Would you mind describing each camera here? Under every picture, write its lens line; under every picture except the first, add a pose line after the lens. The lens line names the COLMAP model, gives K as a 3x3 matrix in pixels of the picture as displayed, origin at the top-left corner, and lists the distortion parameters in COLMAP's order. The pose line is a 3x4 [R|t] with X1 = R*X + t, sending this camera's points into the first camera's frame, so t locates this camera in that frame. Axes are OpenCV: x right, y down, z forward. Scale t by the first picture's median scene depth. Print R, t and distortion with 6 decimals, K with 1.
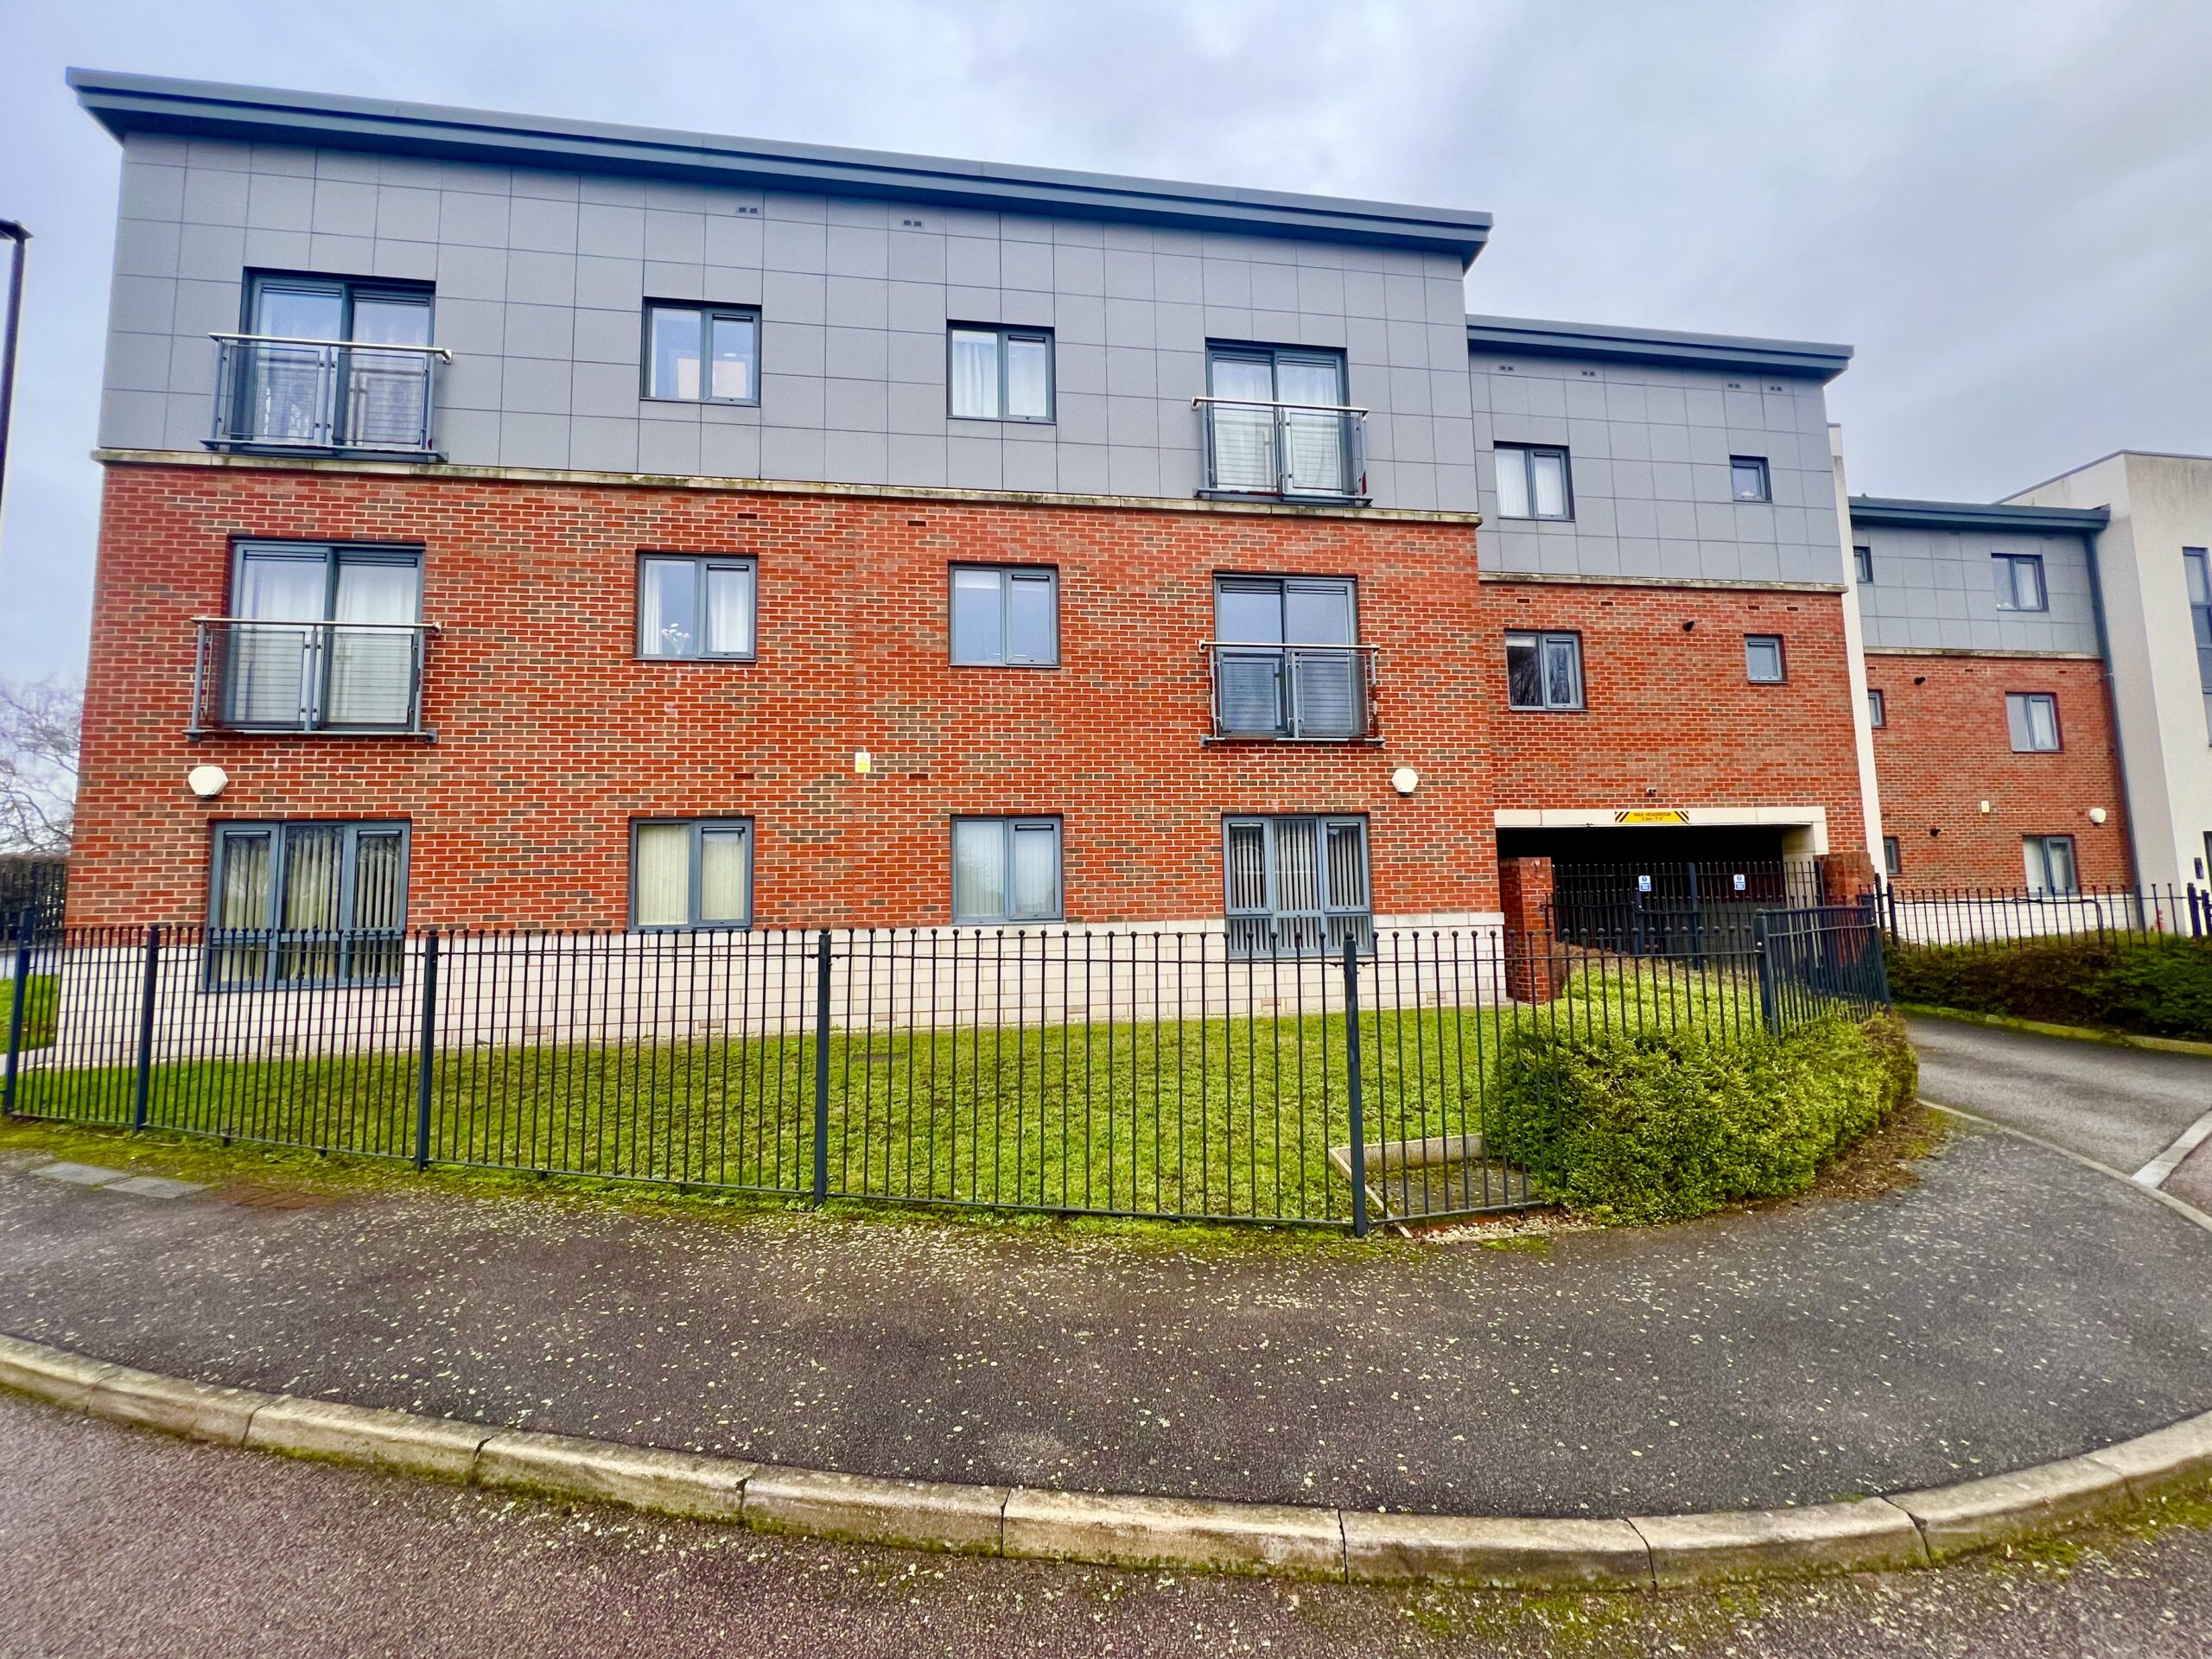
lens RADIAL K [[885.3, 0, 1106.0], [0, 885.3, 829.5], [0, 0, 1]] dist [-0.000582, -0.000078]
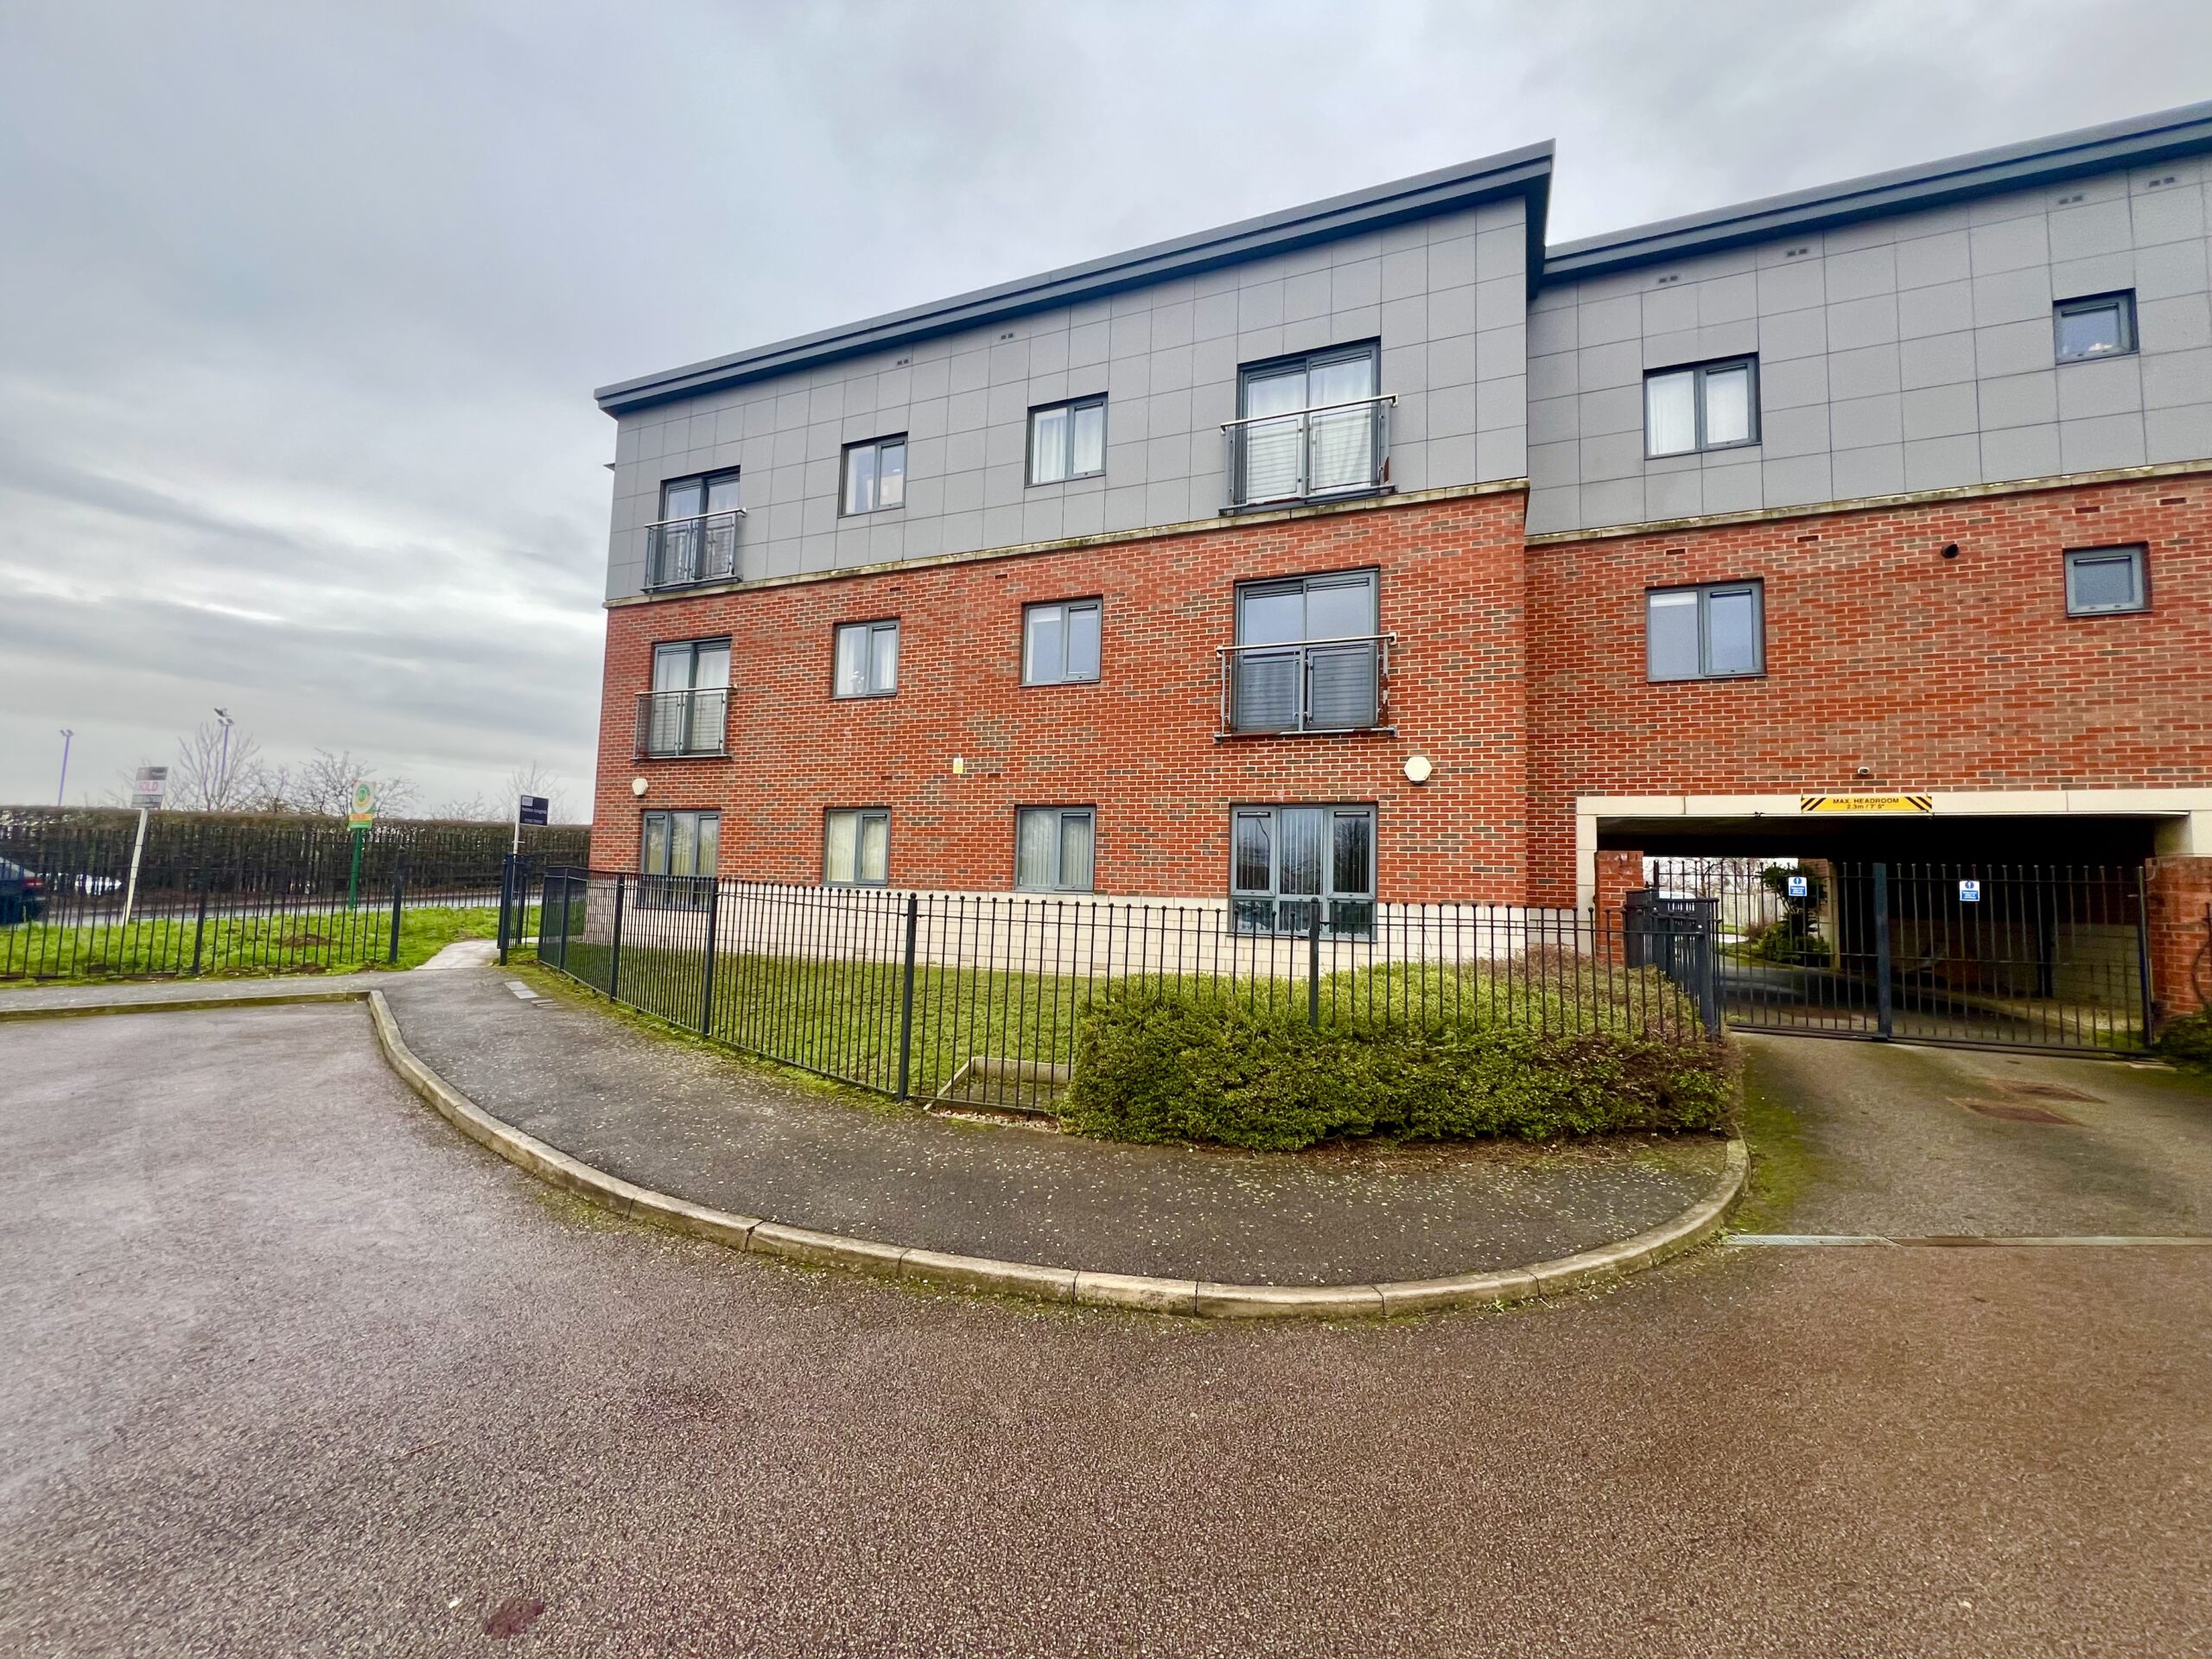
lens RADIAL K [[885.3, 0, 1106.0], [0, 885.3, 829.5], [0, 0, 1]] dist [-0.000582, -0.000078]
pose [[0.861120, 0.012326, -0.508252, 0.558531], [-0.002884, 0.999808, 0.019361, -0.006287], [0.508393, -0.015206, 0.860991, -0.026779]]
